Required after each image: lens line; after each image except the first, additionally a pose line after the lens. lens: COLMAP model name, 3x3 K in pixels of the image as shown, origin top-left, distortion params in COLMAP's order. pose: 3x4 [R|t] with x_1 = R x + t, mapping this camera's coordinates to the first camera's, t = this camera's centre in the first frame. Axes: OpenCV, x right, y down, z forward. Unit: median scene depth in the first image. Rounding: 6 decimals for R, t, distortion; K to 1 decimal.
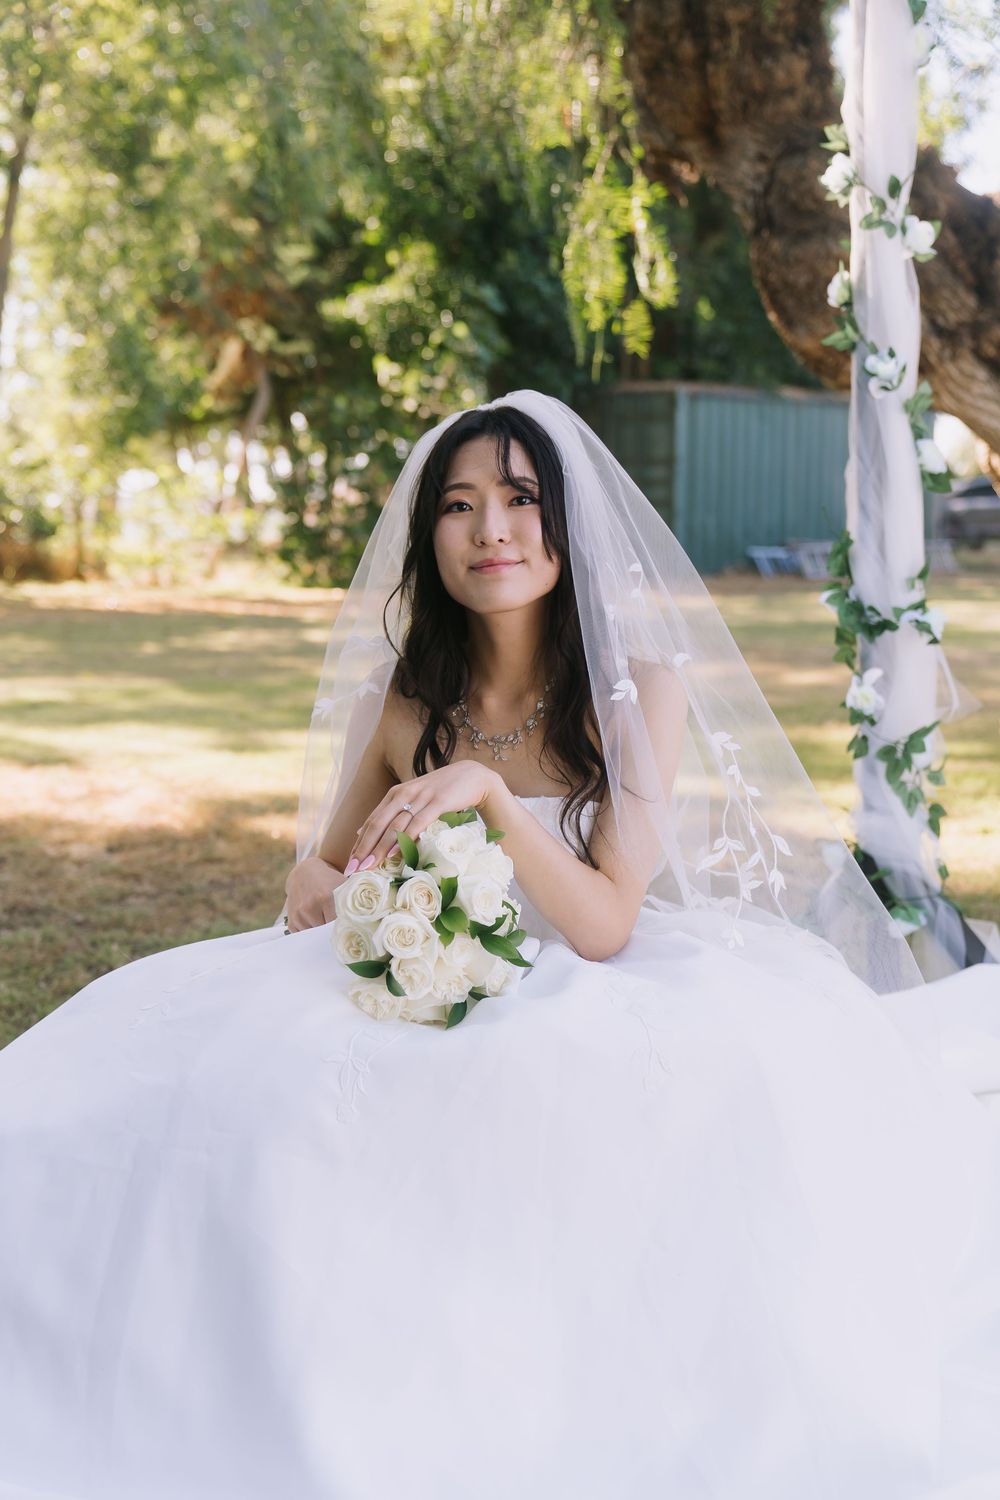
lens RADIAL K [[1789.8, 0, 502.0], [0, 1789.8, 779.0], [0, 0, 1]] dist [0.018544, 0.003205]
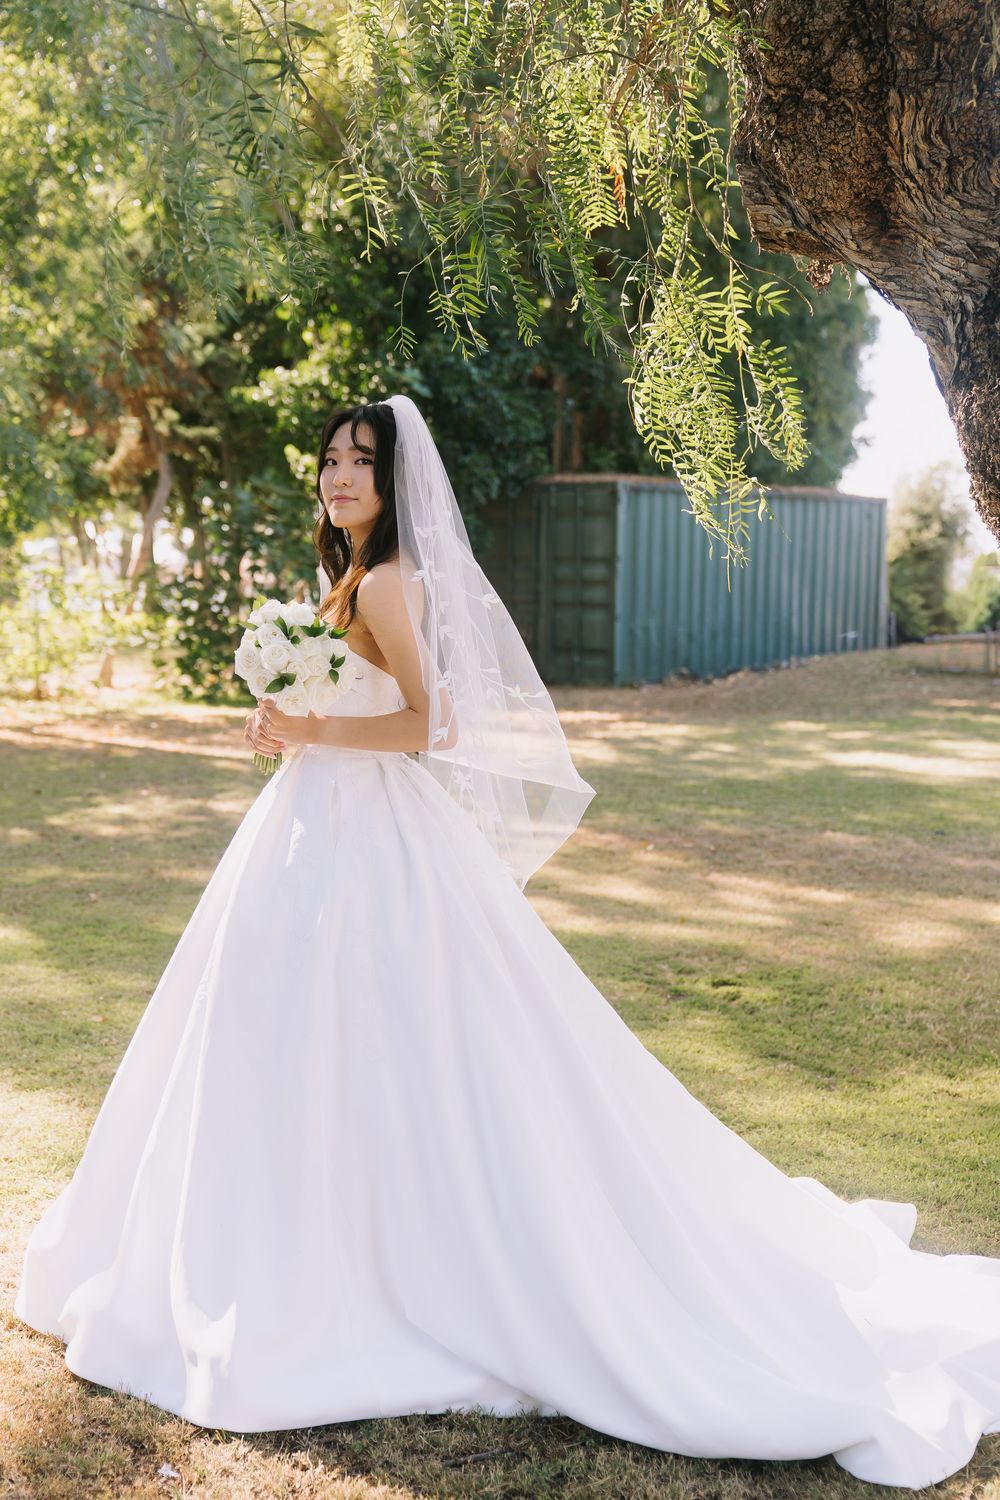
lens RADIAL K [[1771.1, 0, 500.0], [0, 1771.1, 750.0], [0, 0, 1]] dist [0.005727, -0.023815]
pose [[0.998744, 0.004219, 0.049920, -0.007337], [-0.001846, 0.998870, -0.047499, -0.036220], [-0.050064, 0.047347, 0.997623, 0.100332]]
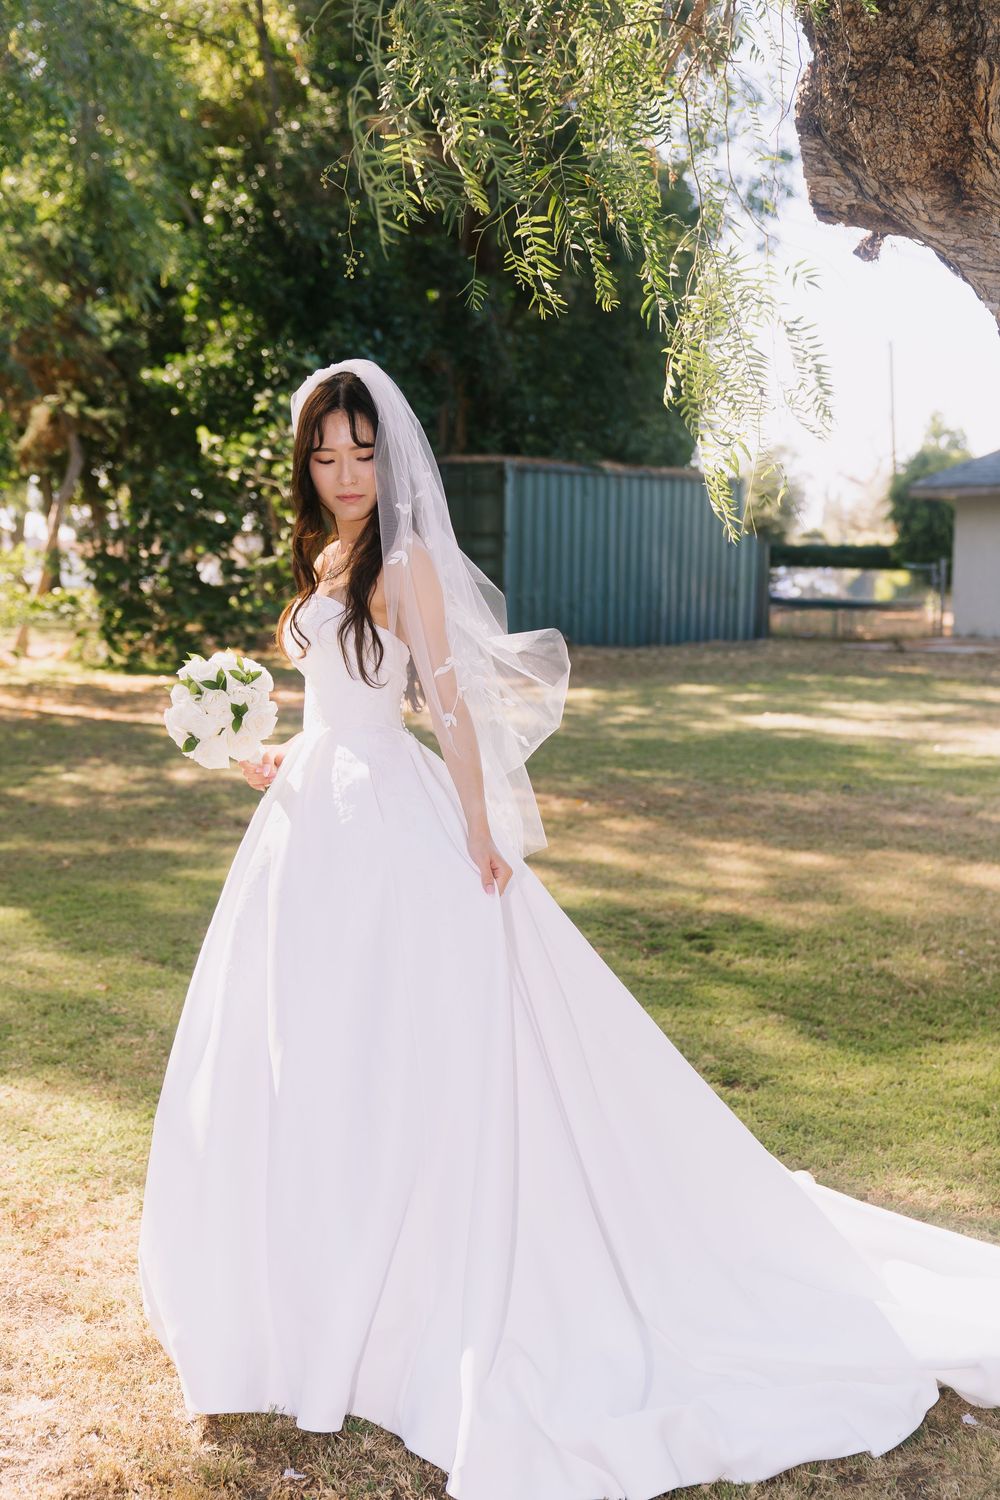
lens RADIAL K [[1615.5, 0, 500.0], [0, 1615.5, 750.0], [0, 0, 1]] dist [-0.000718, 0.001198]
pose [[0.990634, -0.009754, 0.136194, -0.027931], [0.012912, 0.999667, -0.022329, -0.038331], [-0.135931, 0.023878, 0.990430, 0.118586]]
